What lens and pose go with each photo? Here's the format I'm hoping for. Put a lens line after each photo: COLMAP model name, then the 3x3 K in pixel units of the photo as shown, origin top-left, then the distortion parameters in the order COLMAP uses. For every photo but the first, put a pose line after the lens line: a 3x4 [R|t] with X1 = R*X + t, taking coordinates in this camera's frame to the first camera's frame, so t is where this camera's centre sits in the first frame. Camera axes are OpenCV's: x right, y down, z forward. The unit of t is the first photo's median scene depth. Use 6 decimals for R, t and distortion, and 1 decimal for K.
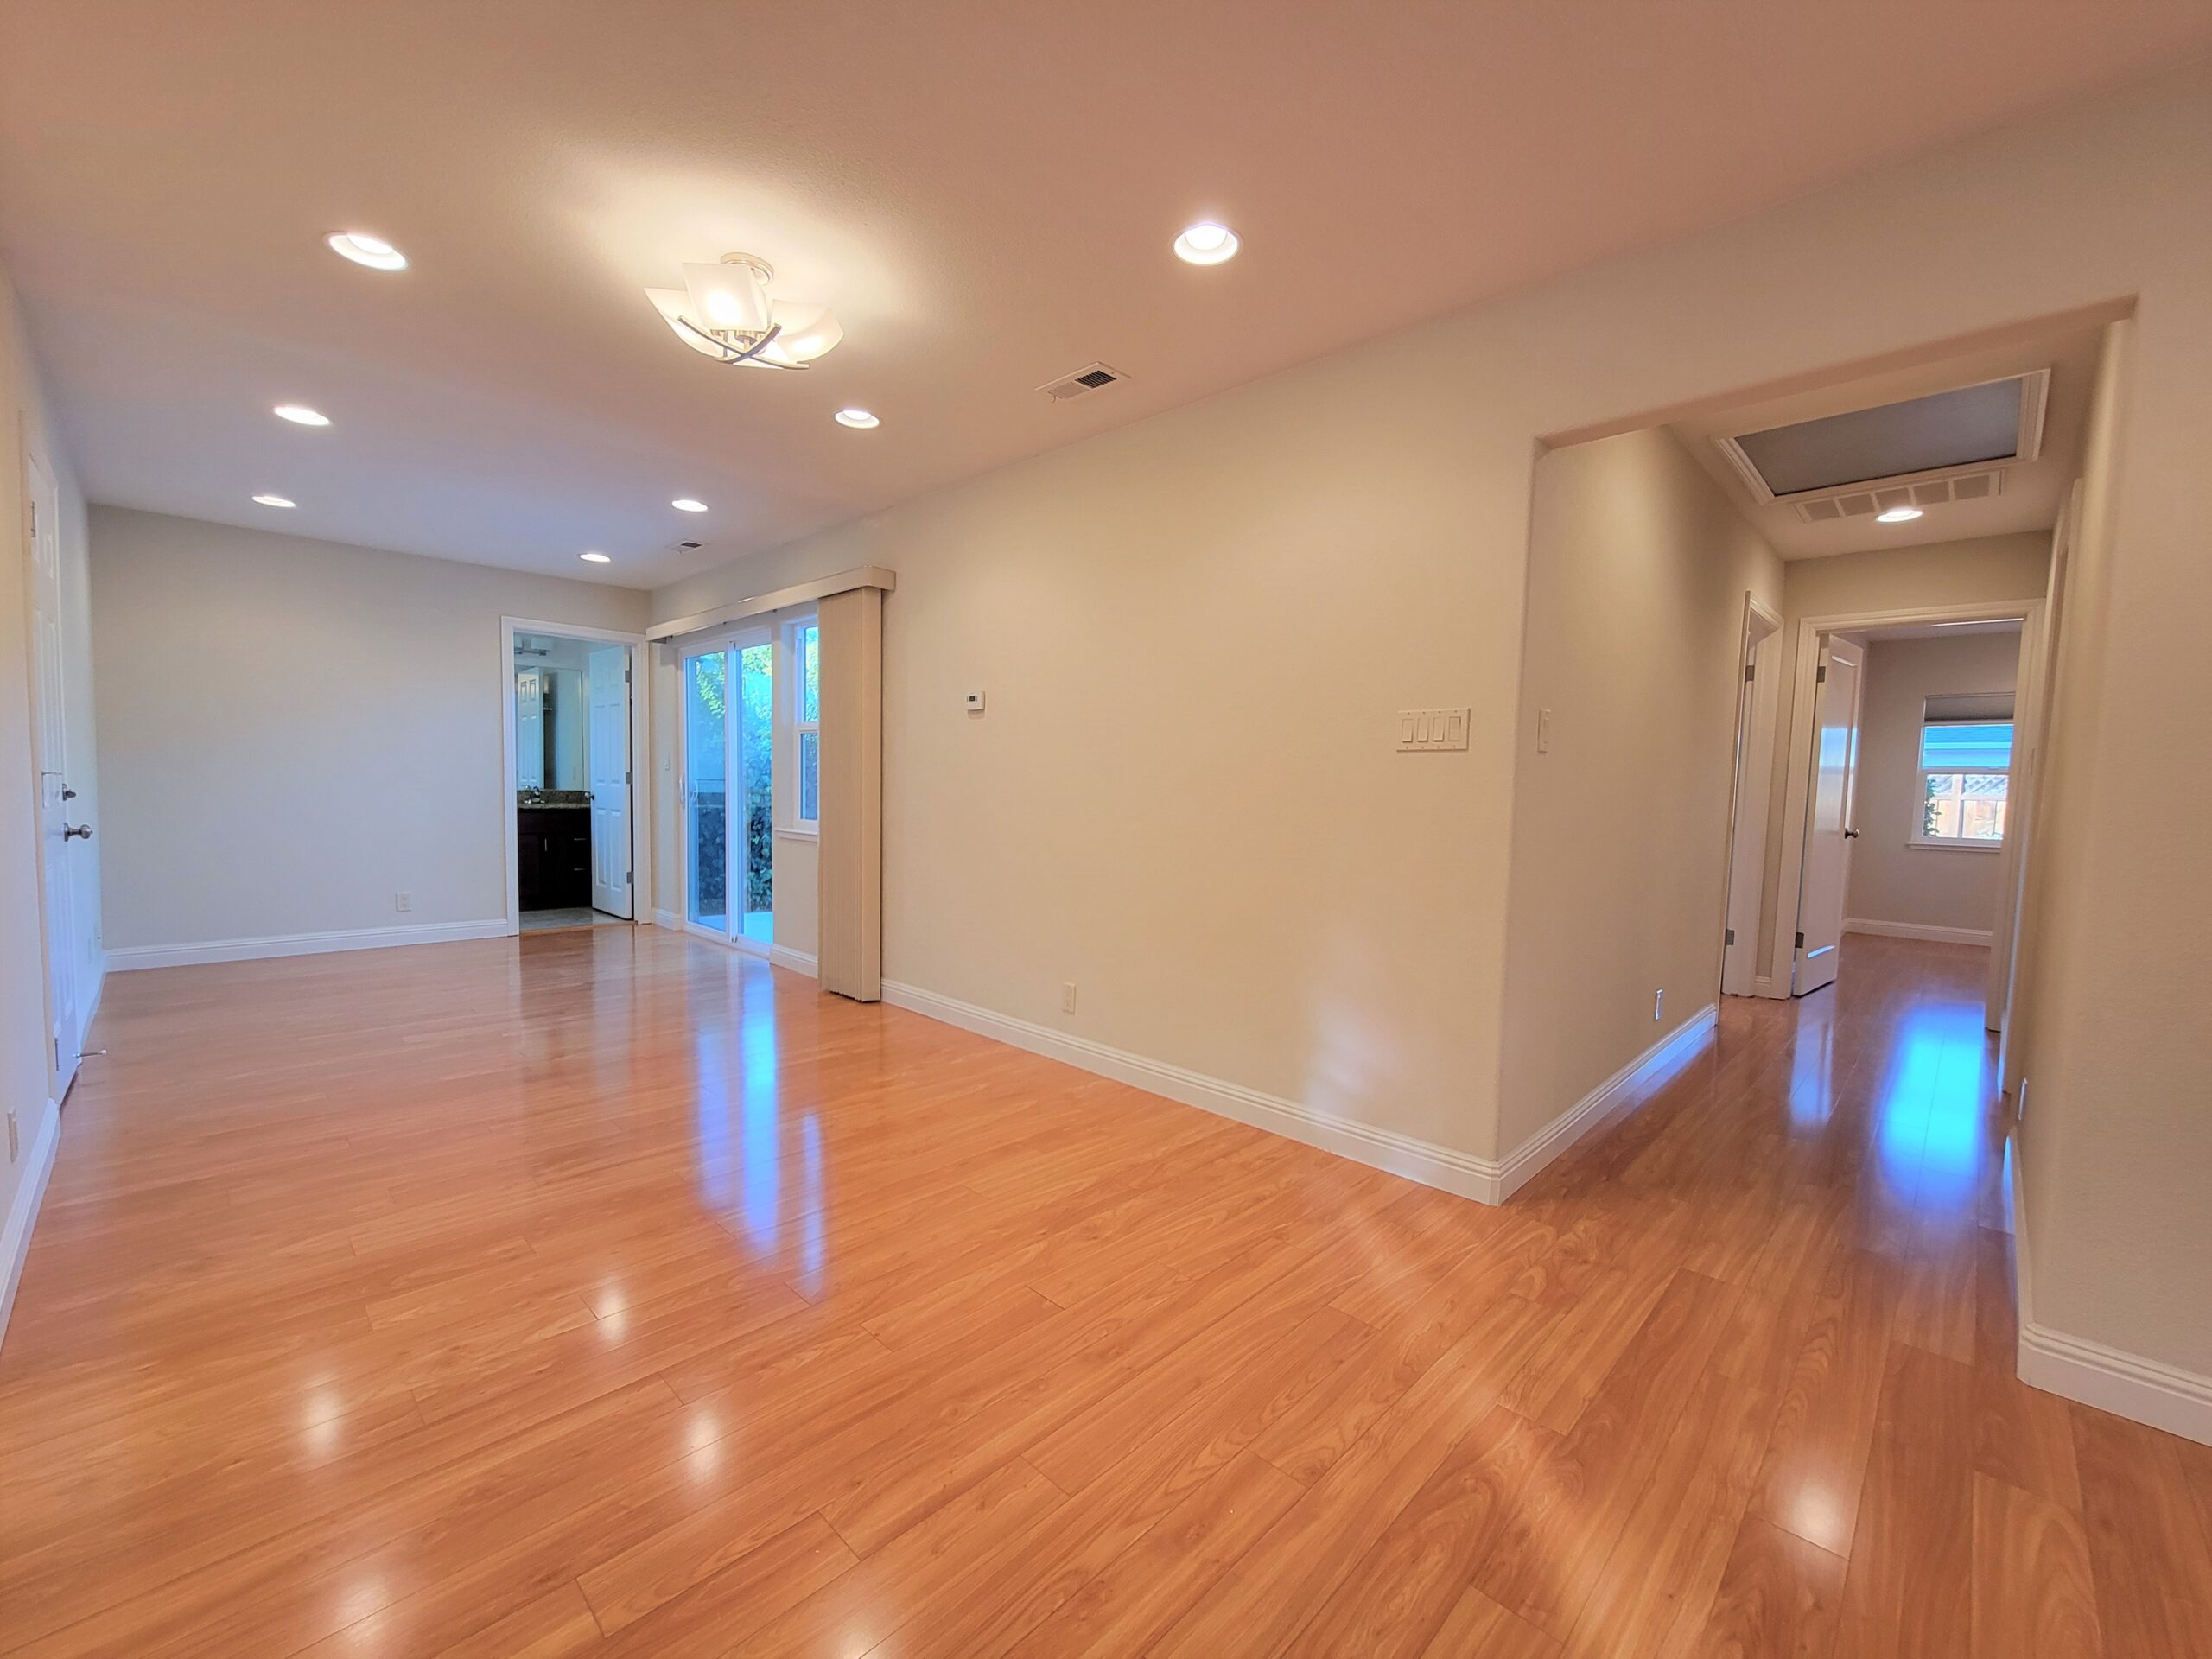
lens RADIAL K [[904.7, 0, 1124.6], [0, 904.7, 841.5], [0, 0, 1]] dist [-0.001825, -0.000060]
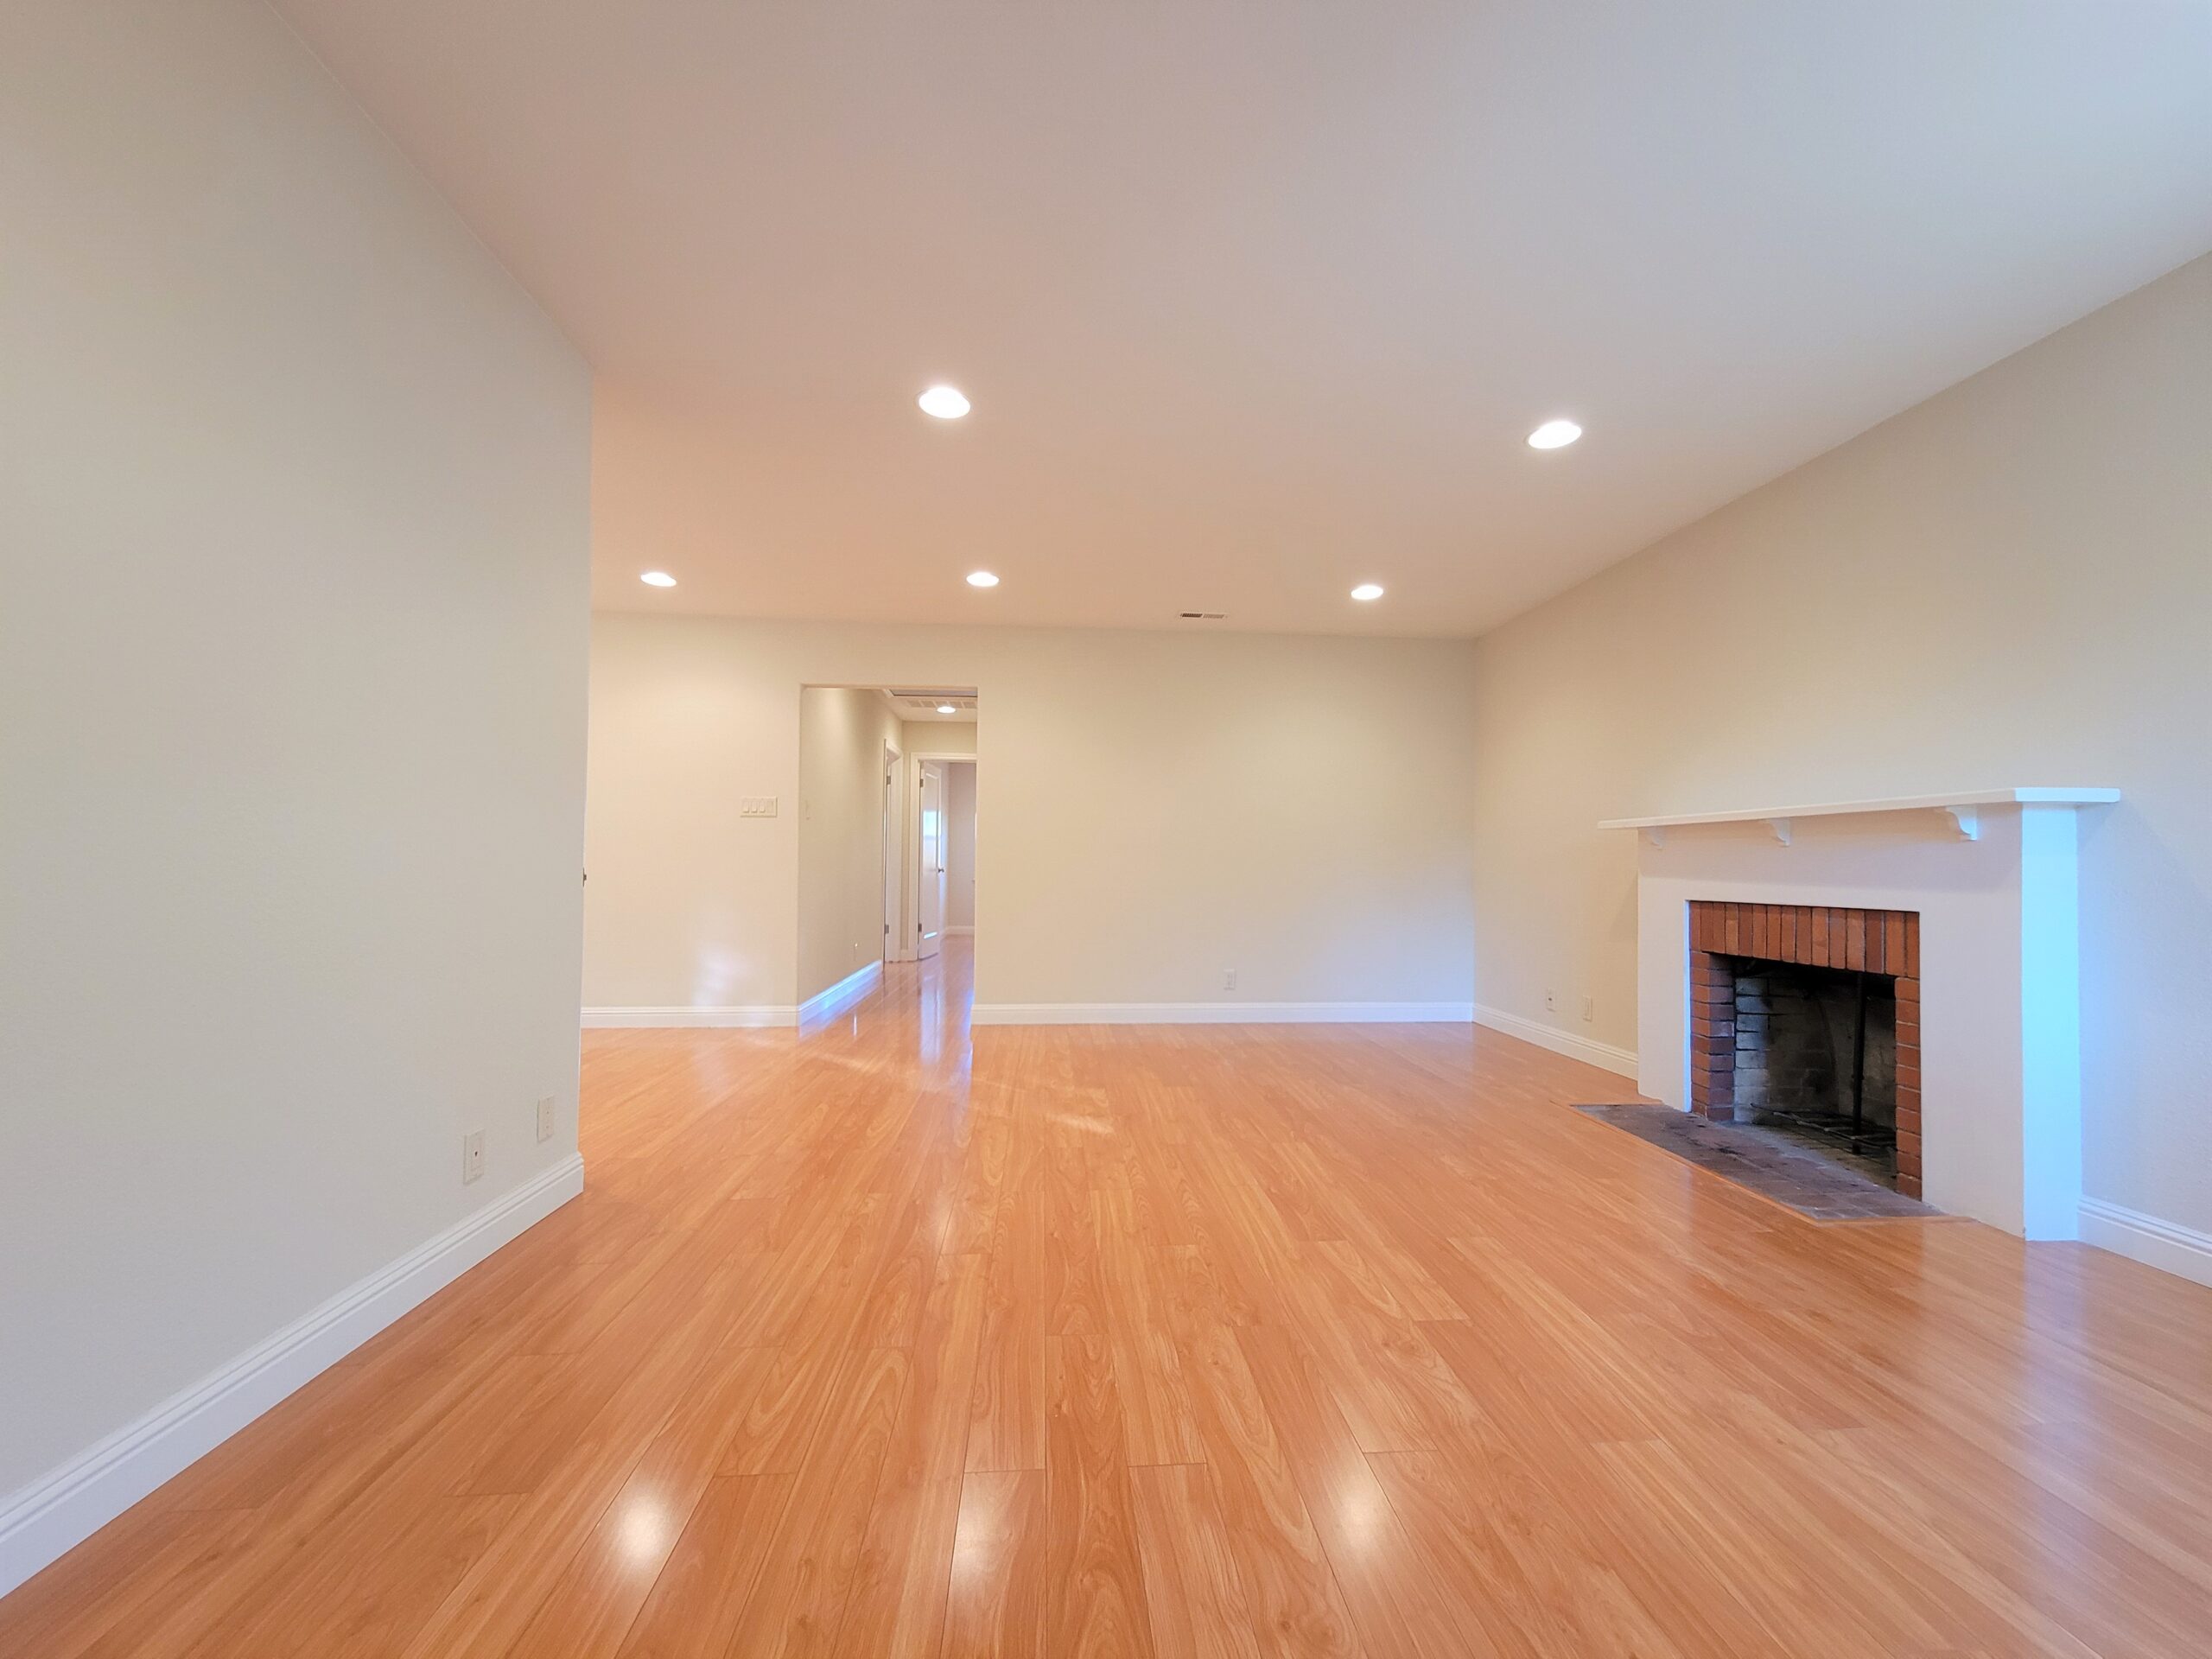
lens RADIAL K [[904.7, 0, 1116.7], [0, 904.7, 840.5], [0, 0, 1]] dist [-0.001825, -0.000060]
pose [[0.667201, 0.000564, 0.744878, -0.349691], [0.066581, 0.995952, -0.060393, 0.071317], [-0.741896, 0.089889, 0.664462, -0.527533]]
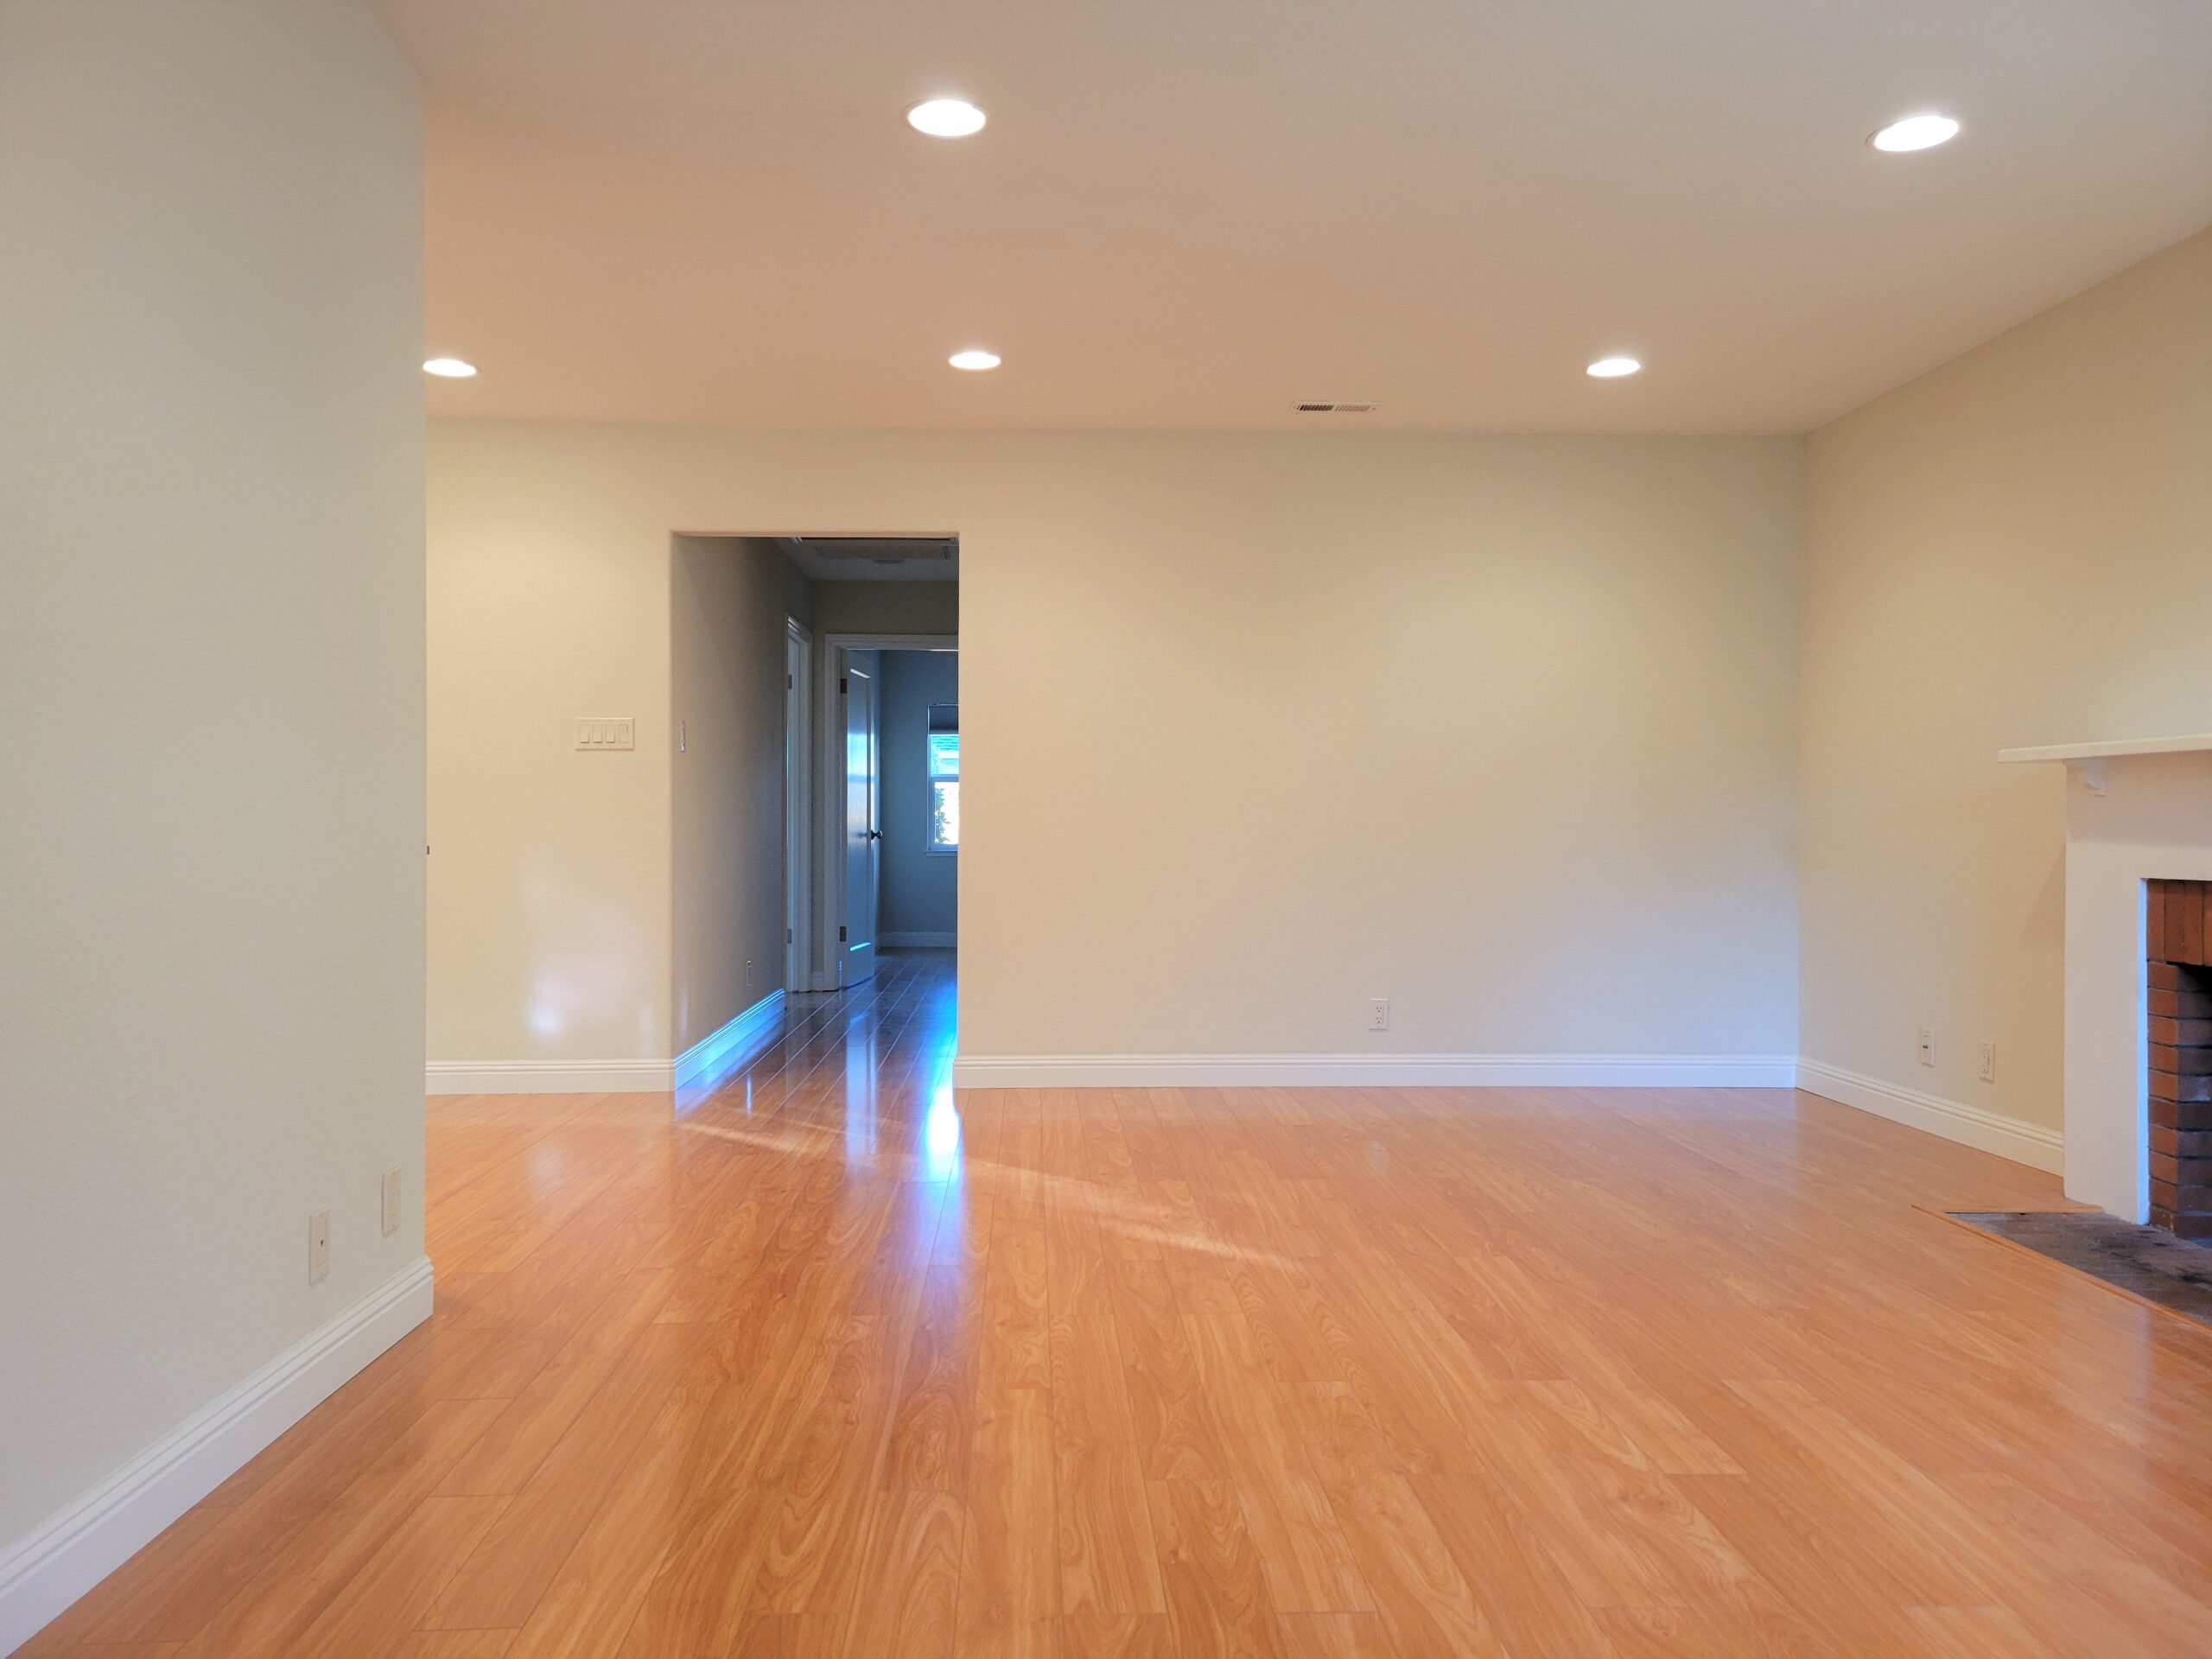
lens RADIAL K [[1660.2, 0, 1093.0], [0, 1660.2, 810.5], [0, 0, 1]] dist [0.041589, -0.007170]
pose [[0.696043, -0.017949, 0.717776, -0.458236], [0.070758, 0.996536, -0.043696, 0.072049], [-0.714505, 0.081203, 0.694902, -0.592274]]
